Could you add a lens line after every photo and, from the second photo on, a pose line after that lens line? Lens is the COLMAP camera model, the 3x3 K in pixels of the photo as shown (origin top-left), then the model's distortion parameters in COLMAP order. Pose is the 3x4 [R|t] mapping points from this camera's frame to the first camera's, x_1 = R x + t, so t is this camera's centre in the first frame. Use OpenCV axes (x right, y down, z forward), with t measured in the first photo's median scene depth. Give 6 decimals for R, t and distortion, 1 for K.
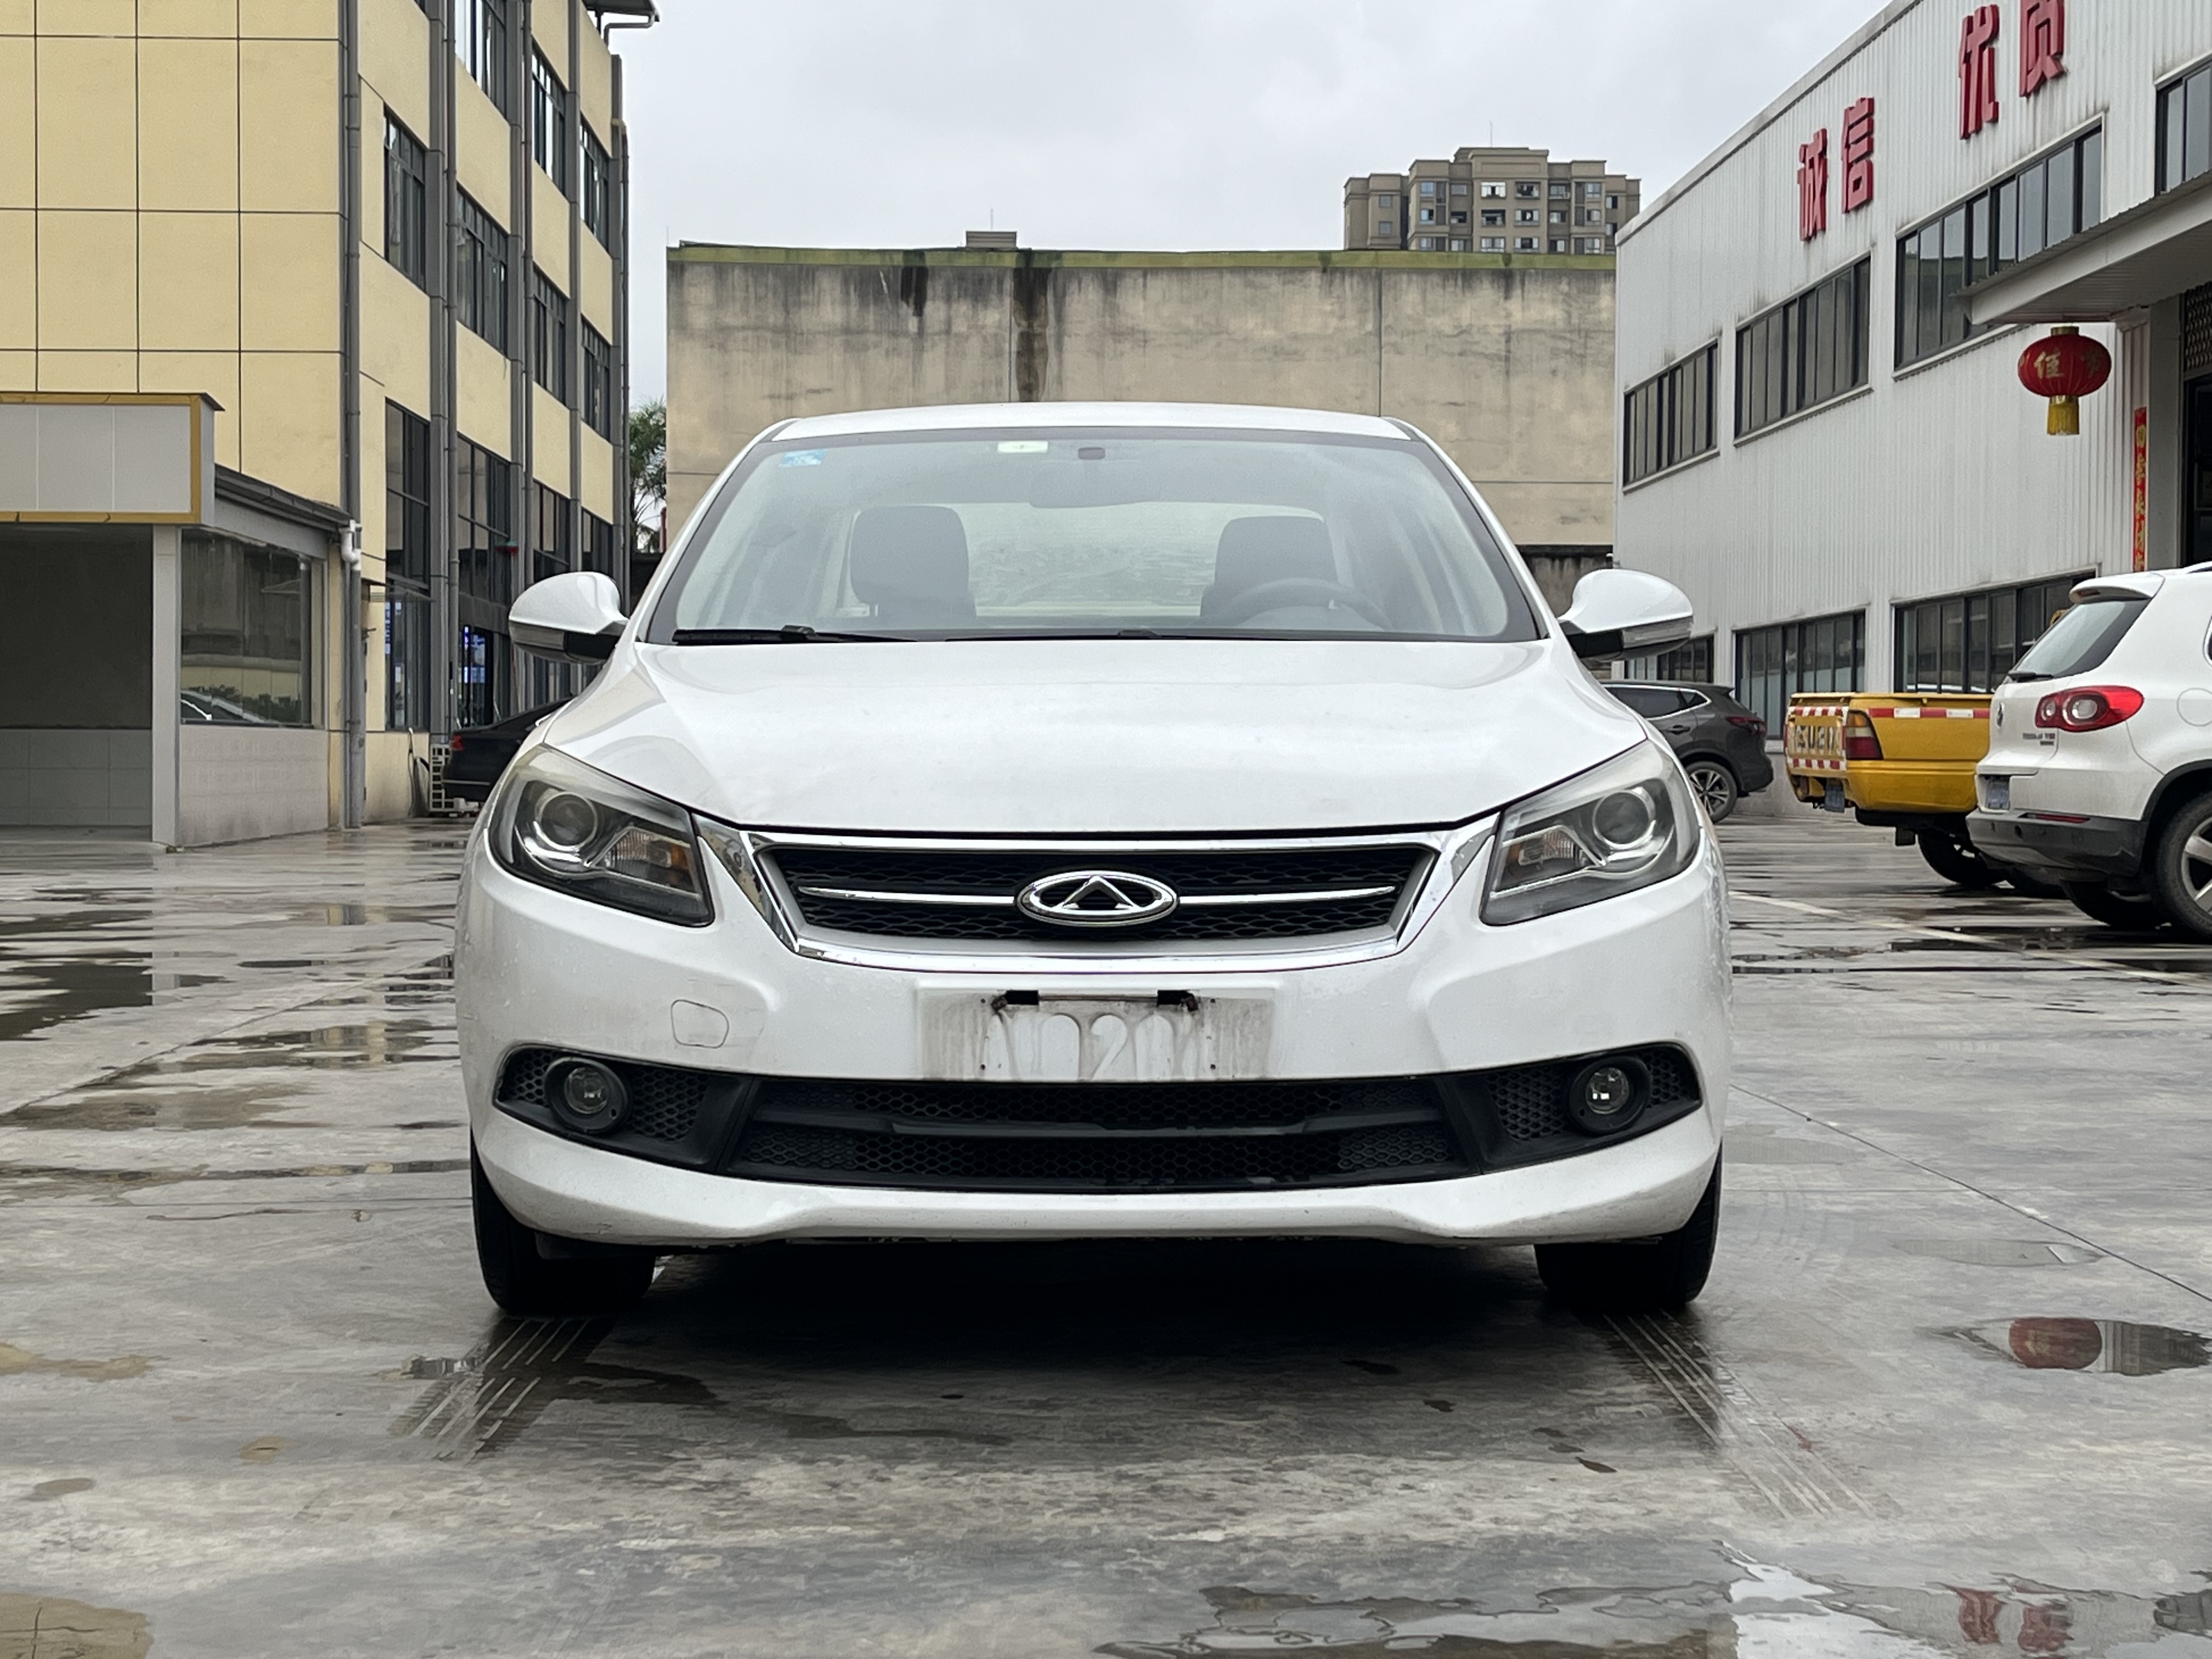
lens RADIAL K [[3425.9, 0, 1090.6], [0, 3425.9, 830.2], [0, 0, 1]] dist [0.186865, -0.612309]
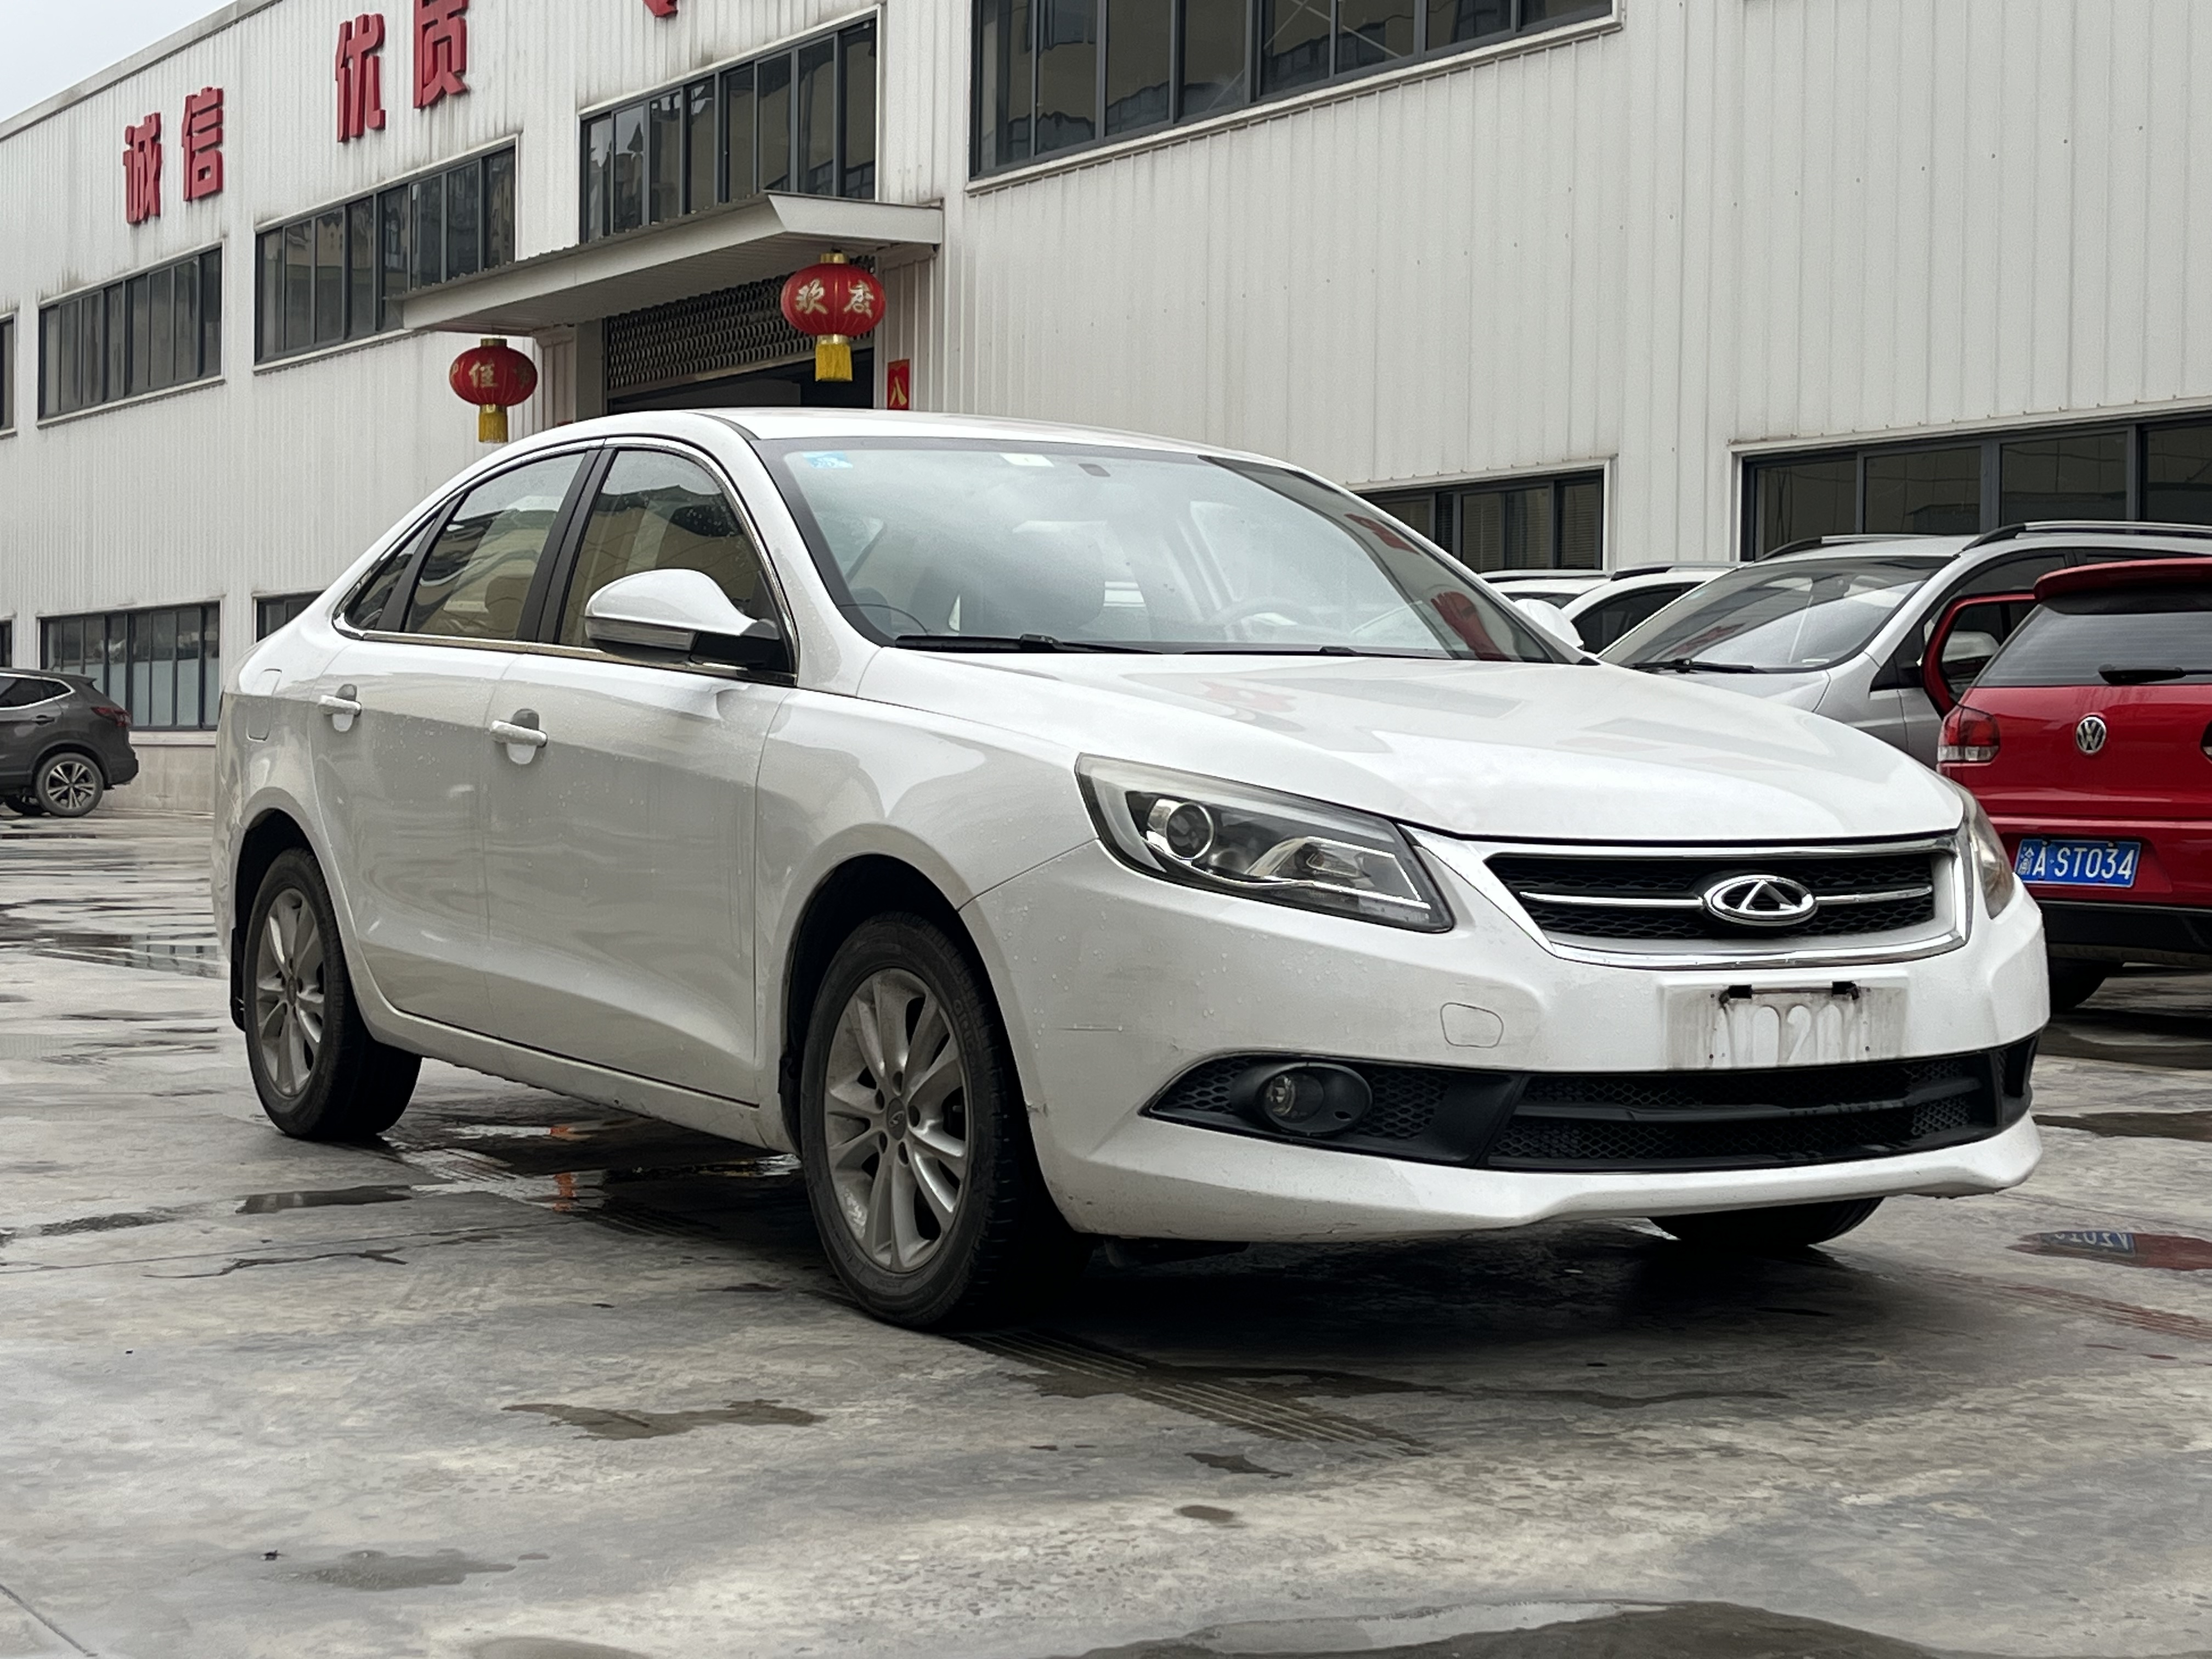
lens RADIAL K [[3425.9, 0, 1090.6], [0, 3425.9, 830.2], [0, 0, 1]] dist [0.186865, -0.612309]
pose [[0.855009, -0.005006, 0.518589, -0.103343], [0.003655, 0.999987, 0.003626, -0.000998], [-0.518600, -0.001205, 0.855016, 0.022625]]
